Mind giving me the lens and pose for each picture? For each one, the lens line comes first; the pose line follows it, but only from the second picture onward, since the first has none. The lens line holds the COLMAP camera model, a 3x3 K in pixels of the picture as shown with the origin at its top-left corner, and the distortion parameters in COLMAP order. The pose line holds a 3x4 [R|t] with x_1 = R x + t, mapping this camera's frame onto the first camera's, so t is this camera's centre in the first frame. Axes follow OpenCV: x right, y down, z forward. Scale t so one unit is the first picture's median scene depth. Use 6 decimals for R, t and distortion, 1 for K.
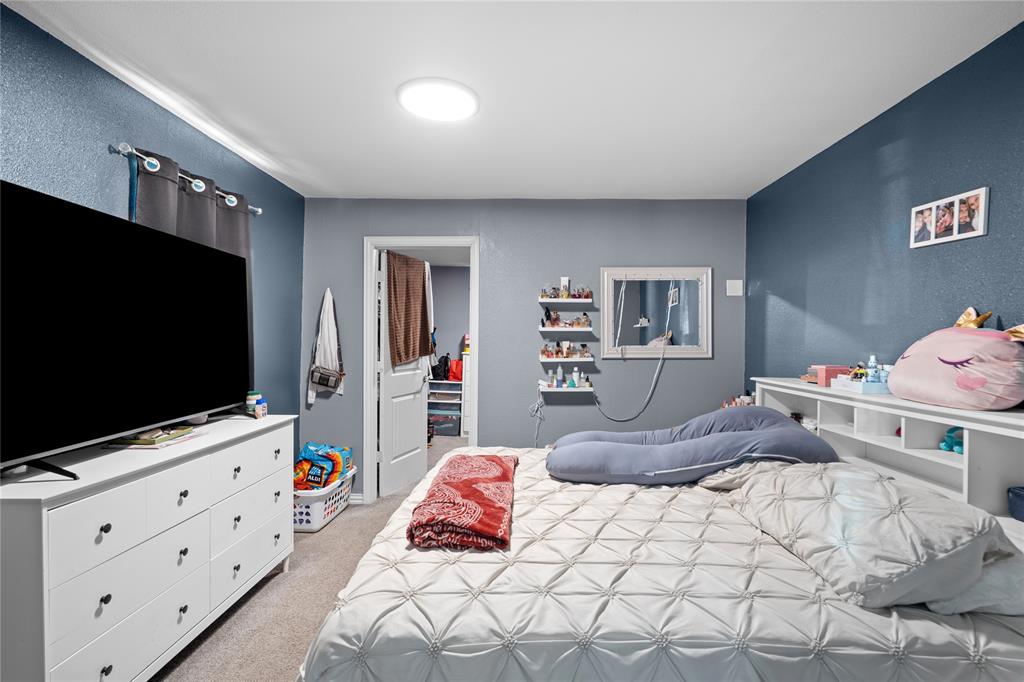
lens RADIAL K [[509.0, 0, 545.3], [0, 509.0, 336.4], [0, 0, 1]] dist [-0.002220, 0.000039]
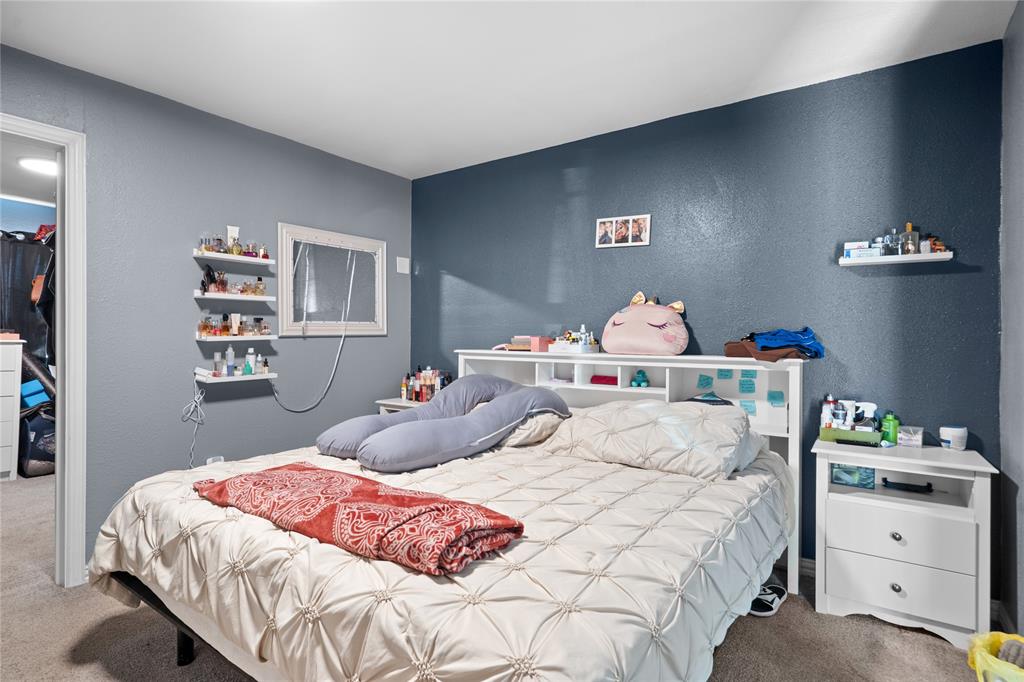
lens RADIAL K [[509.0, 0, 545.3], [0, 509.0, 336.4], [0, 0, 1]] dist [-0.002220, 0.000039]
pose [[0.555388, -0.010628, 0.831523, -0.330267], [-0.003503, 0.999880, 0.015119, 0.030659], [-0.831584, -0.011310, 0.555284, 0.217349]]
